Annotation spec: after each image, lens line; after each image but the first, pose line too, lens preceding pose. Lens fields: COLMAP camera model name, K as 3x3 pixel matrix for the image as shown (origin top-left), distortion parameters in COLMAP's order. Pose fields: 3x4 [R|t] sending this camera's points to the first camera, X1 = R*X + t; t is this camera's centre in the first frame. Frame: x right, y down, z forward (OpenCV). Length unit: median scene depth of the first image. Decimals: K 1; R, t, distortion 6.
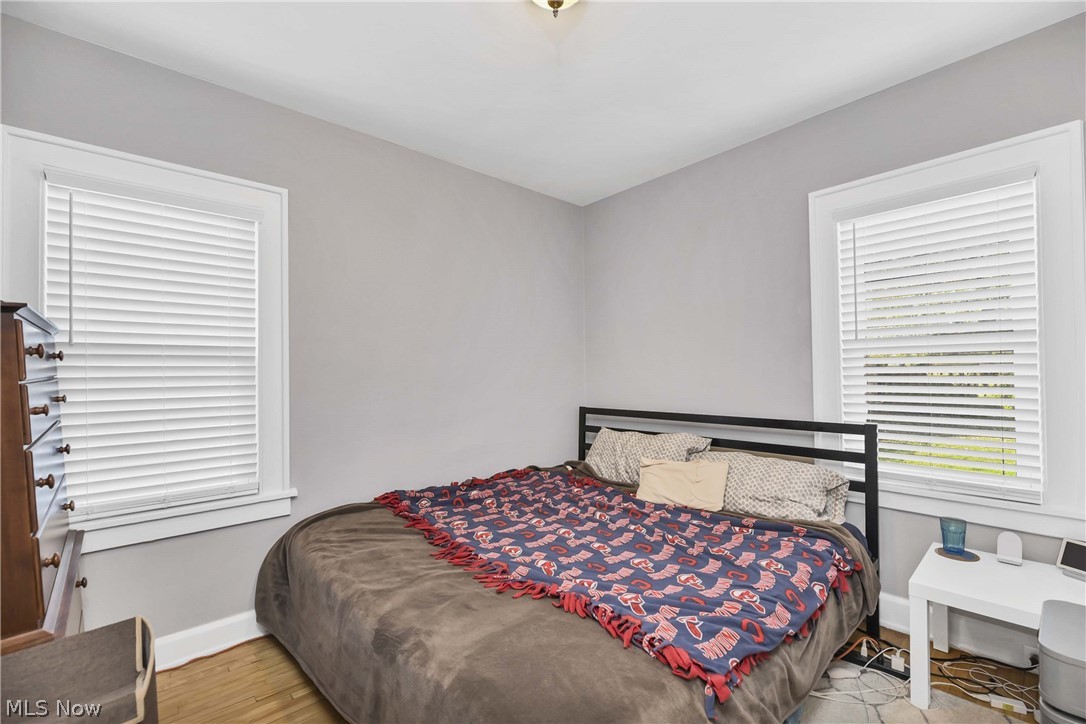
lens RADIAL K [[462.0, 0, 543.8], [0, 462.0, 363.9], [0, 0, 1]] dist [-0.004085, -0.001463]
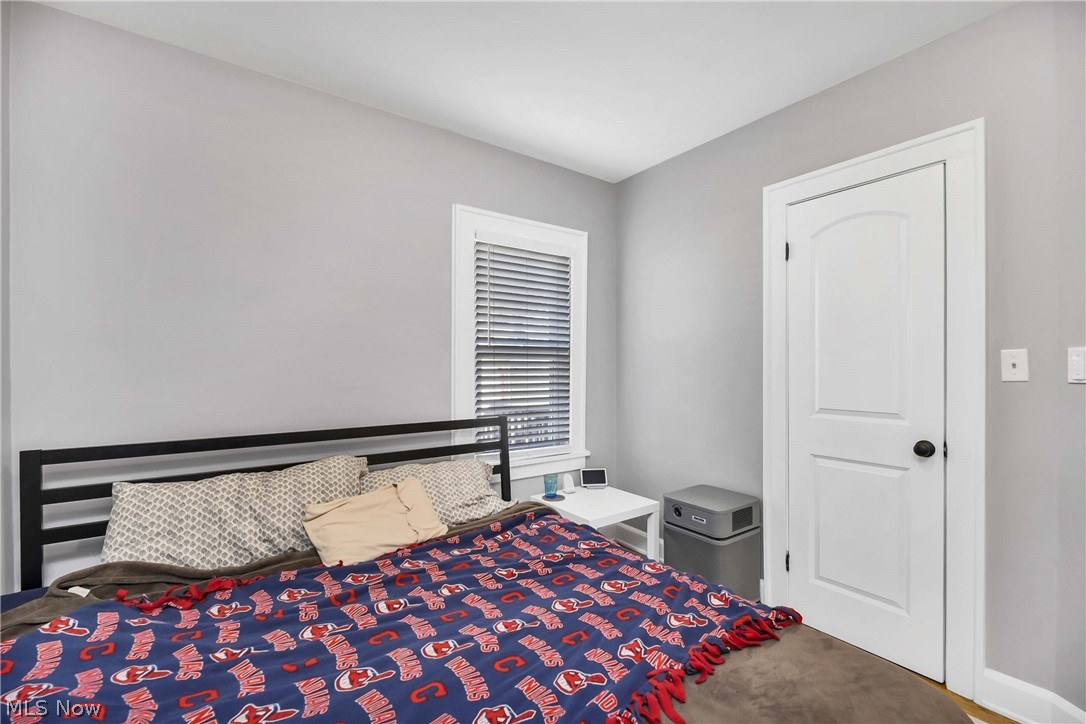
lens RADIAL K [[462.0, 0, 544.0], [0, 462.0, 368.5], [0, 0, 1]] dist [-0.004085, -0.001463]
pose [[0.095706, -0.000448, 0.995410, -0.505192], [-0.030392, 0.999532, 0.003372, -0.005117], [-0.994946, -0.030575, 0.095647, 0.767859]]
